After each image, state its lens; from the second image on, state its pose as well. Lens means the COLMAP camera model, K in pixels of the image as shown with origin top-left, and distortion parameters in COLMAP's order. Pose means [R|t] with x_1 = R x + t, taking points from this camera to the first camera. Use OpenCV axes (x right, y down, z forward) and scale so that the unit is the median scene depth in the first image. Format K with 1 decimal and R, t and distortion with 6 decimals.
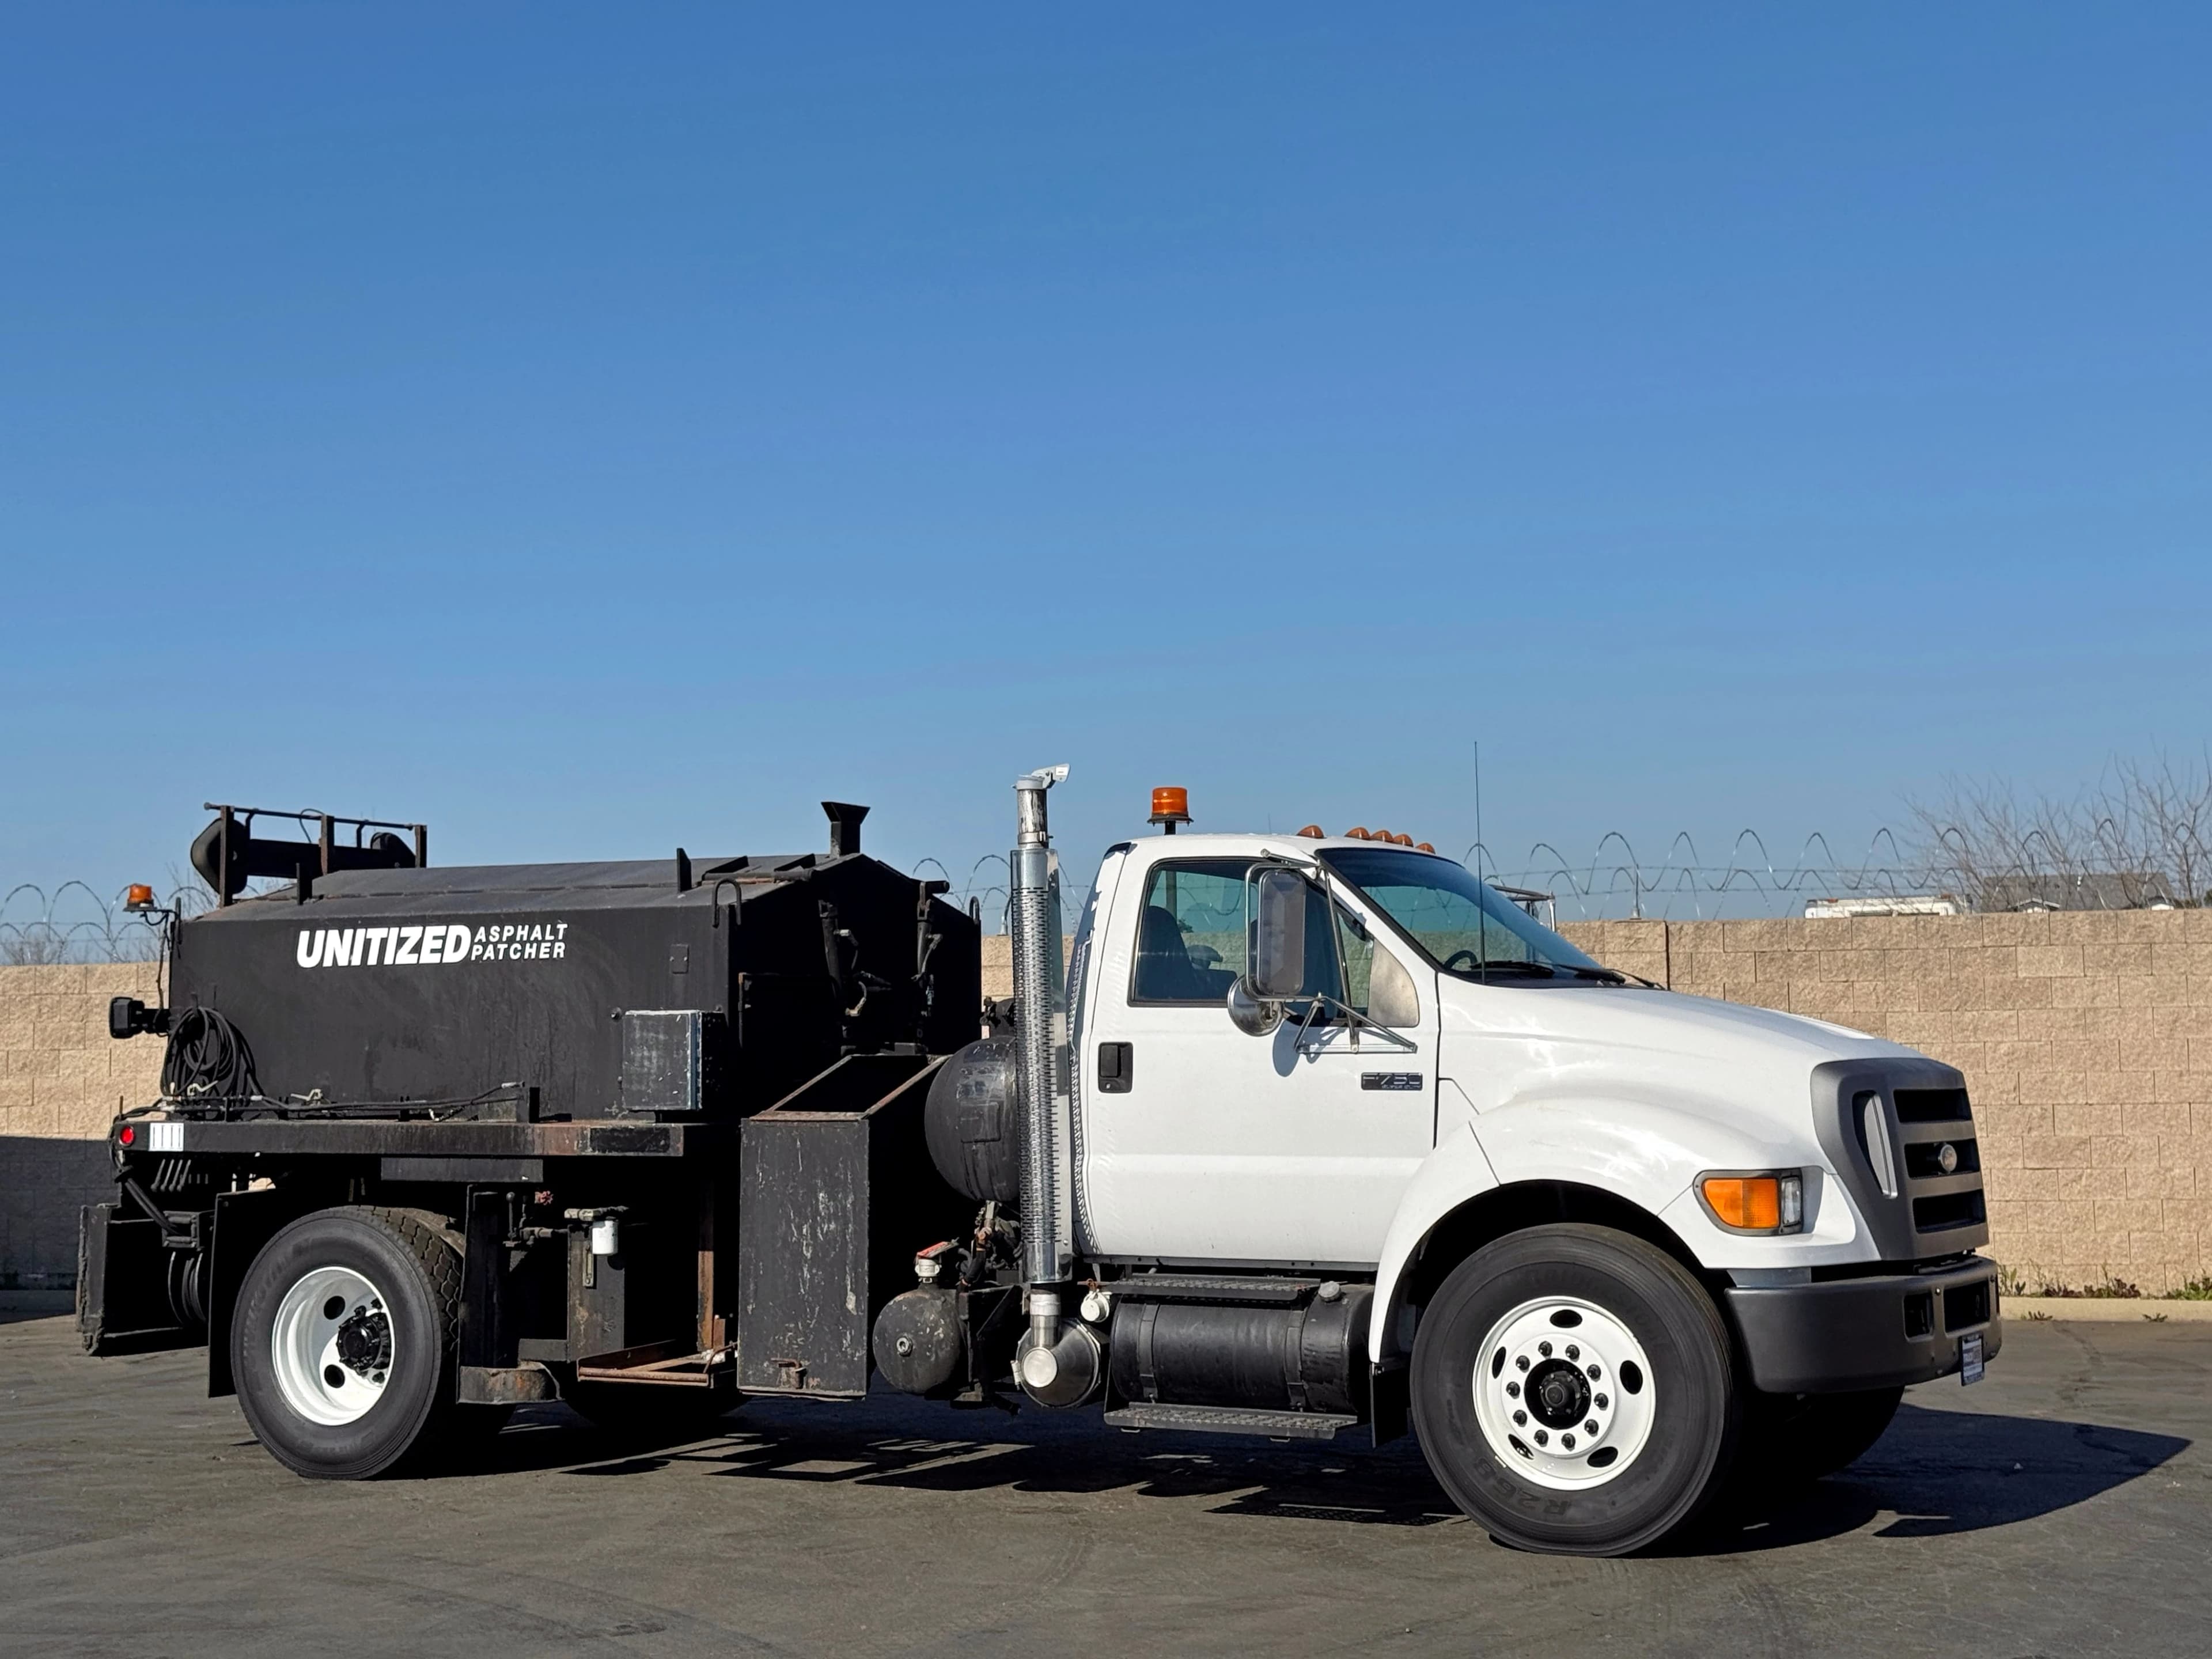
lens RADIAL K [[3068.3, 0, 1095.2], [0, 3068.3, 849.5], [0, 0, 1]] dist [0.126081, 0.000000]
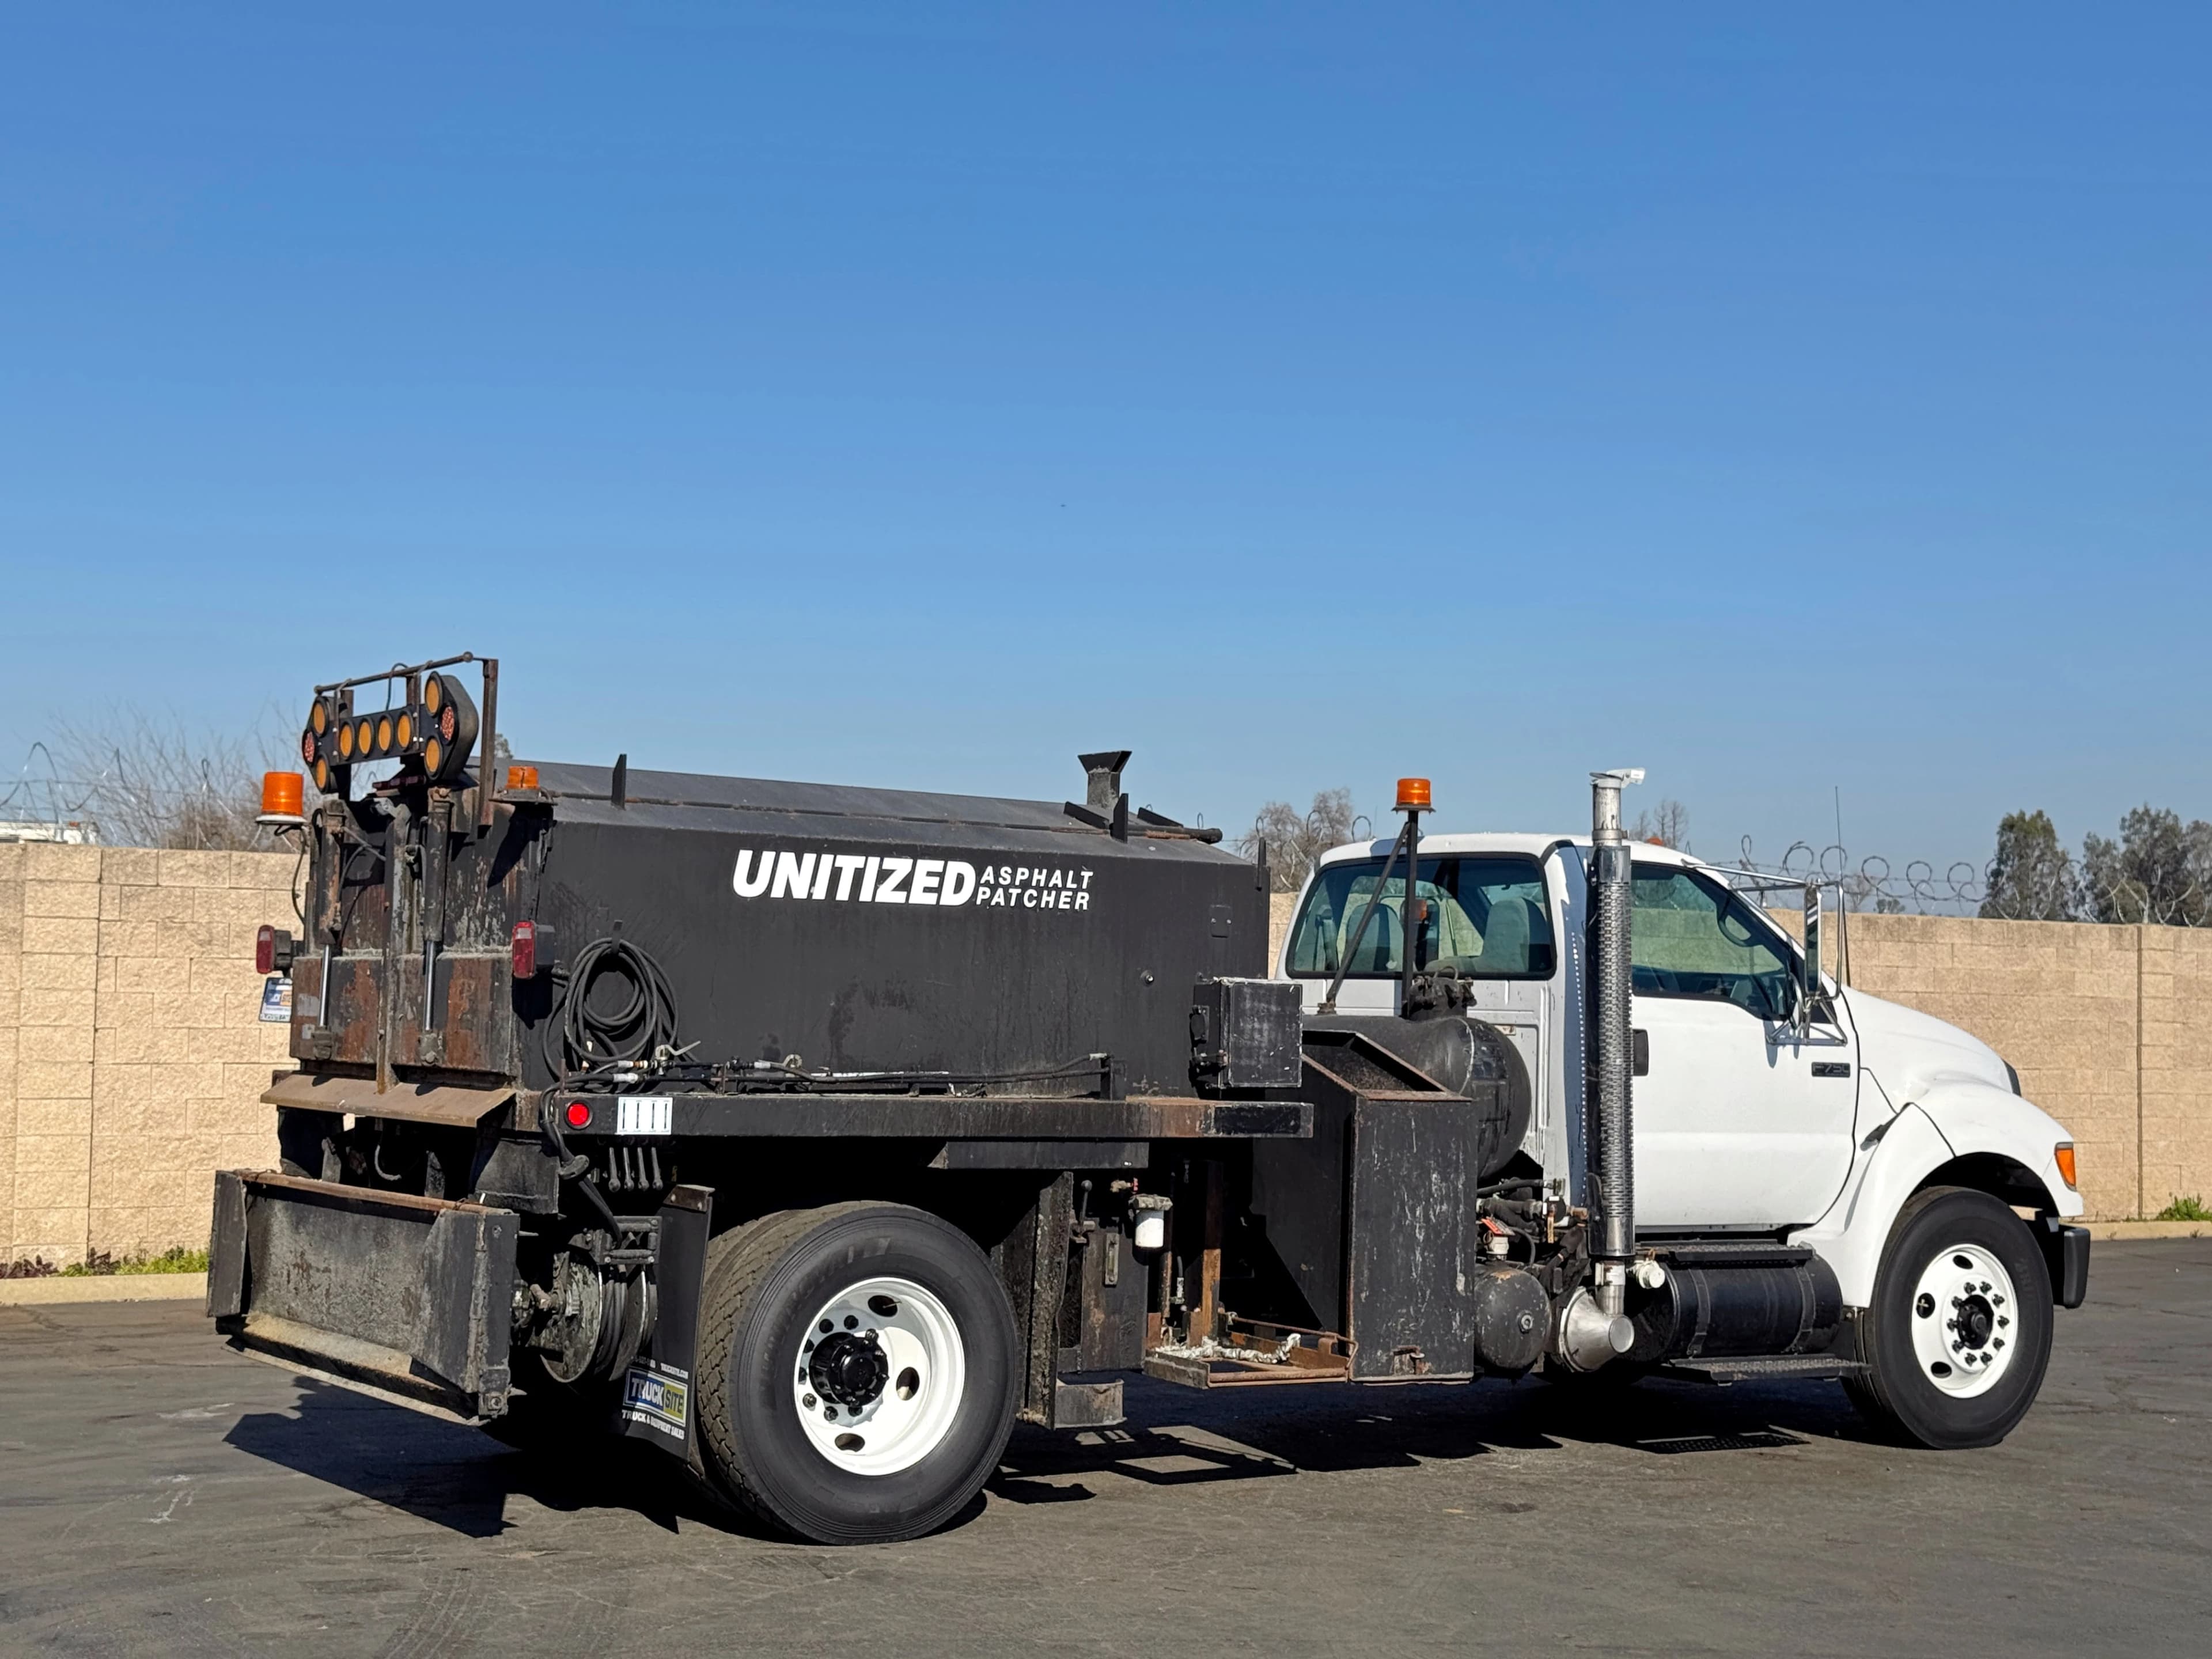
lens RADIAL K [[3110.7, 0, 1099.1], [0, 3110.7, 814.5], [0, 0, 1]] dist [0.101916, 0.000000]
pose [[0.477709, 0.074367, 0.875365, -1.011516], [-0.090044, 0.995308, -0.035418, 0.041913], [-0.873891, -0.061902, 0.482164, 0.615001]]
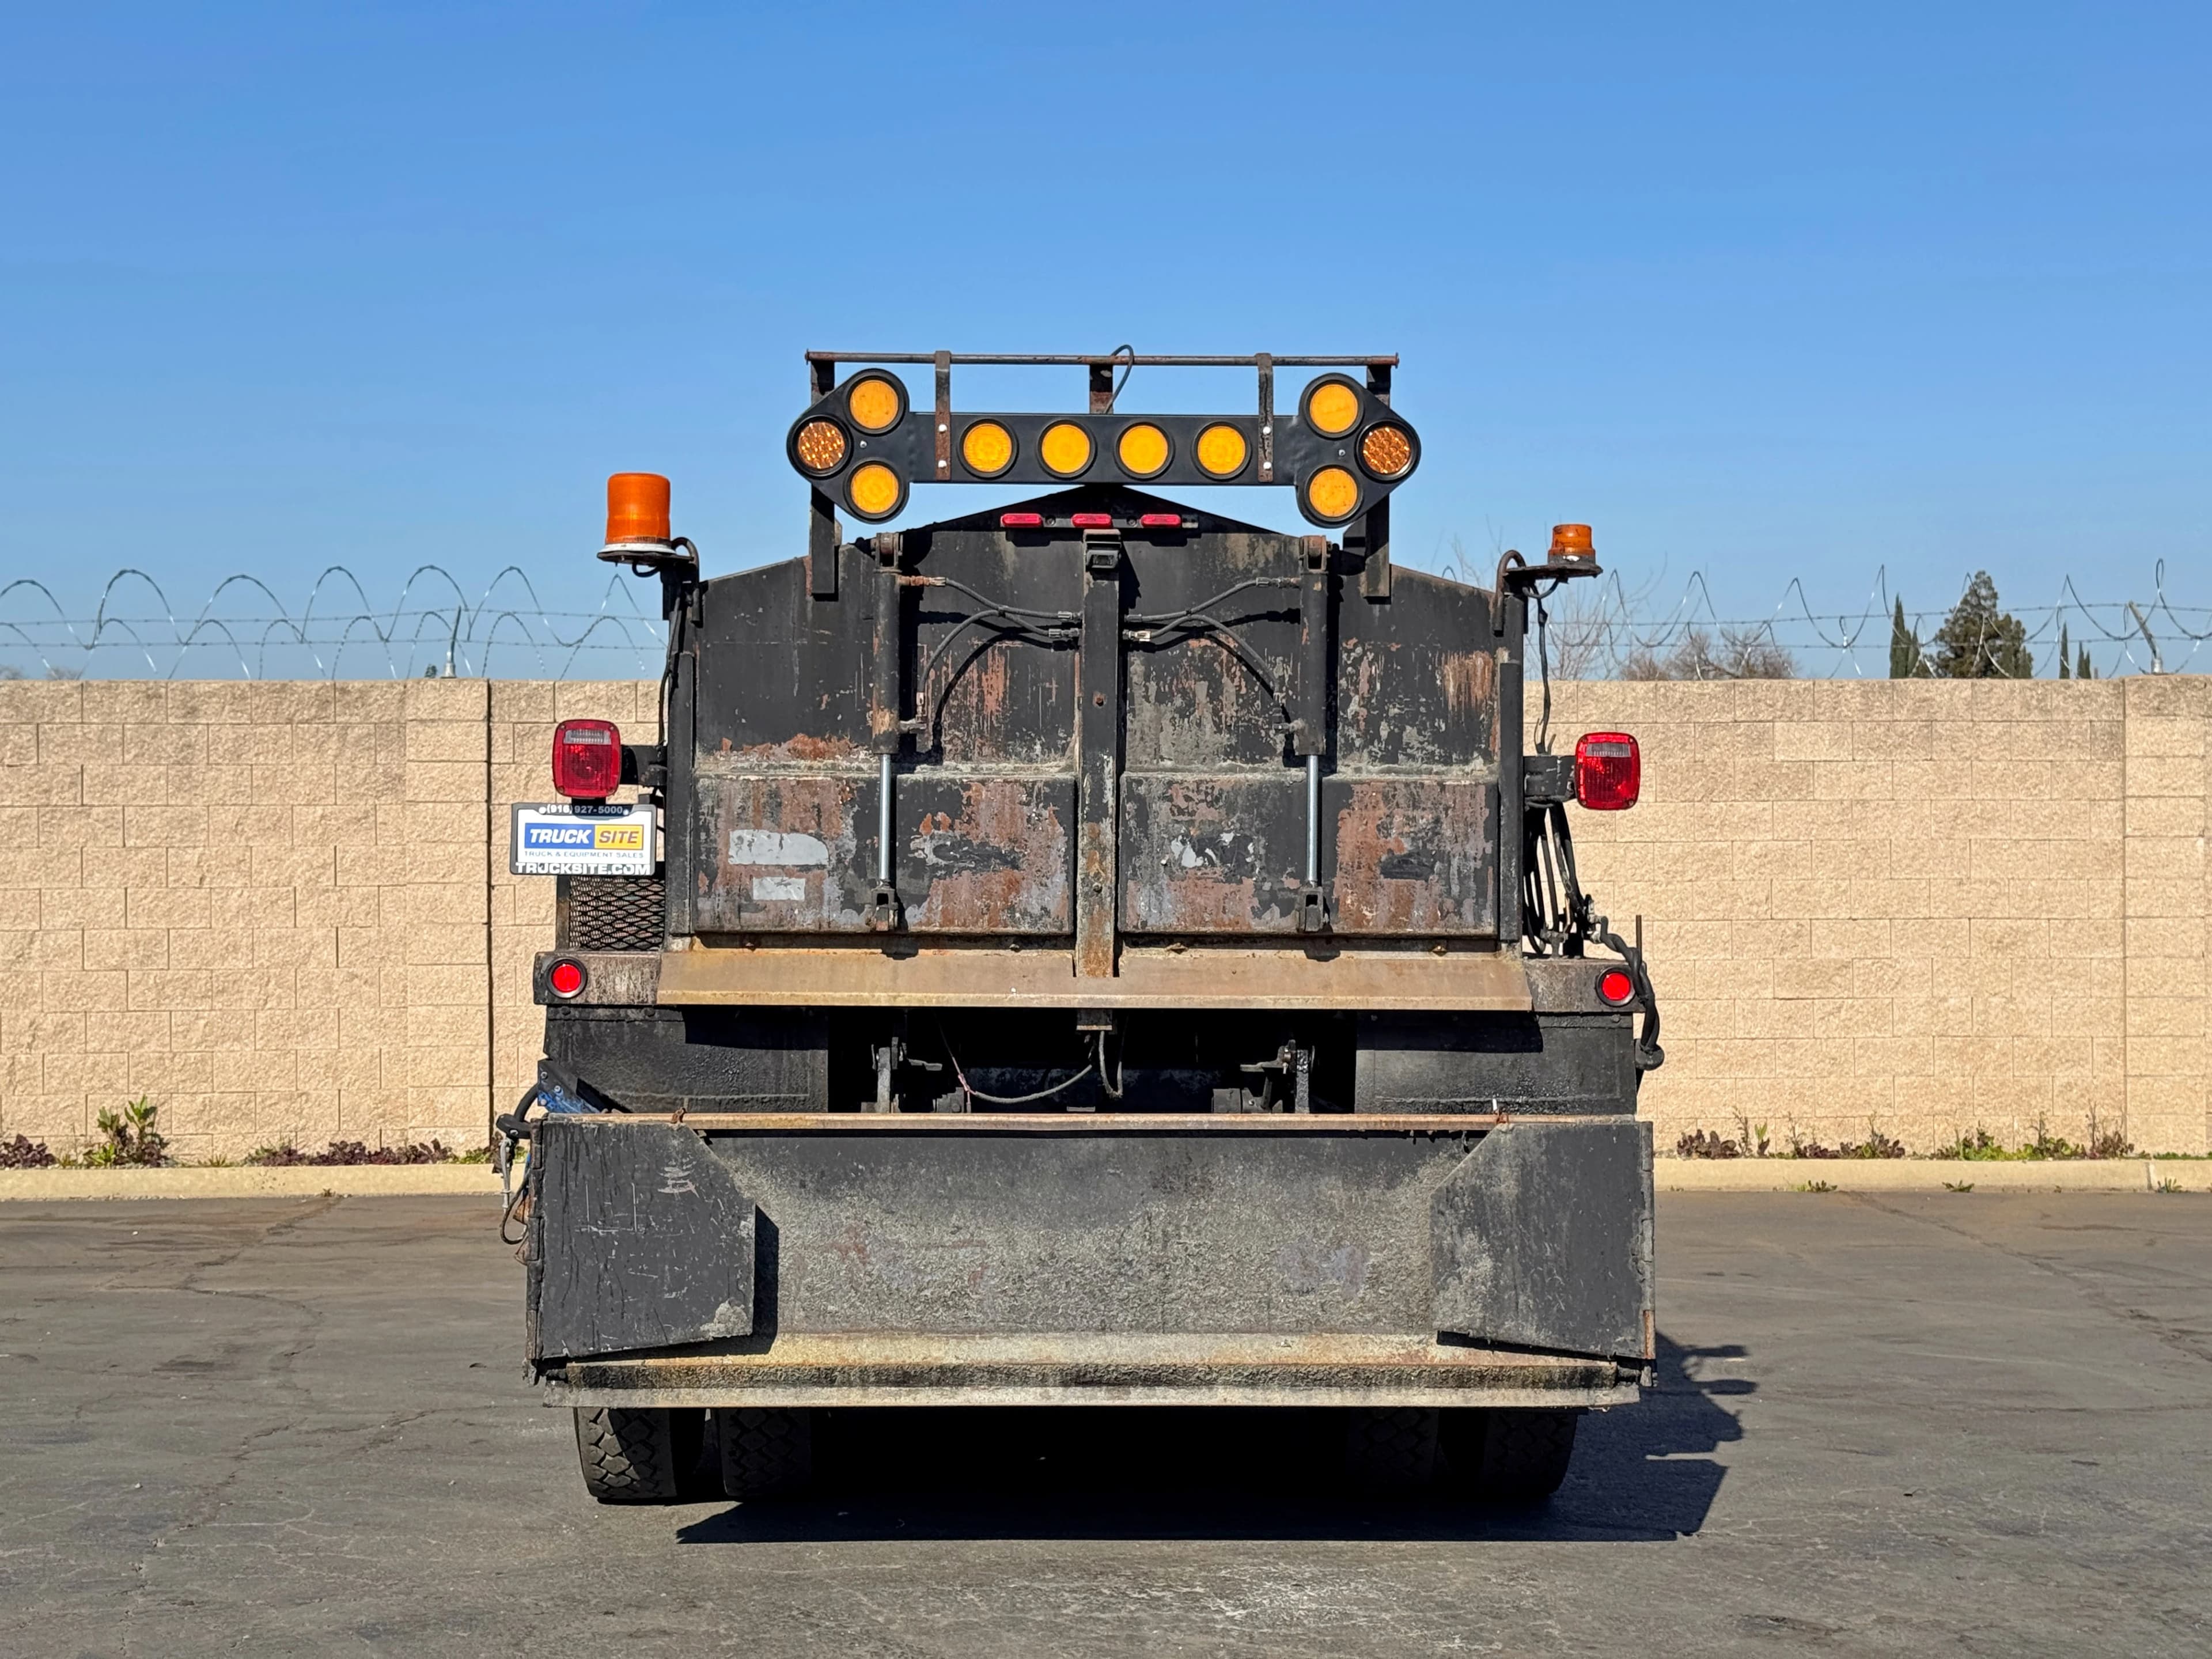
lens RADIAL K [[2901.0, 0, 1086.5], [0, 2901.0, 835.3], [0, 0, 1]] dist [0.203969, 0.000000]
pose [[0.847139, 0.010954, 0.531258, -0.312071], [-0.045284, 0.997639, 0.051639, 0.036797], [-0.529438, -0.067803, 0.845635, 0.569563]]
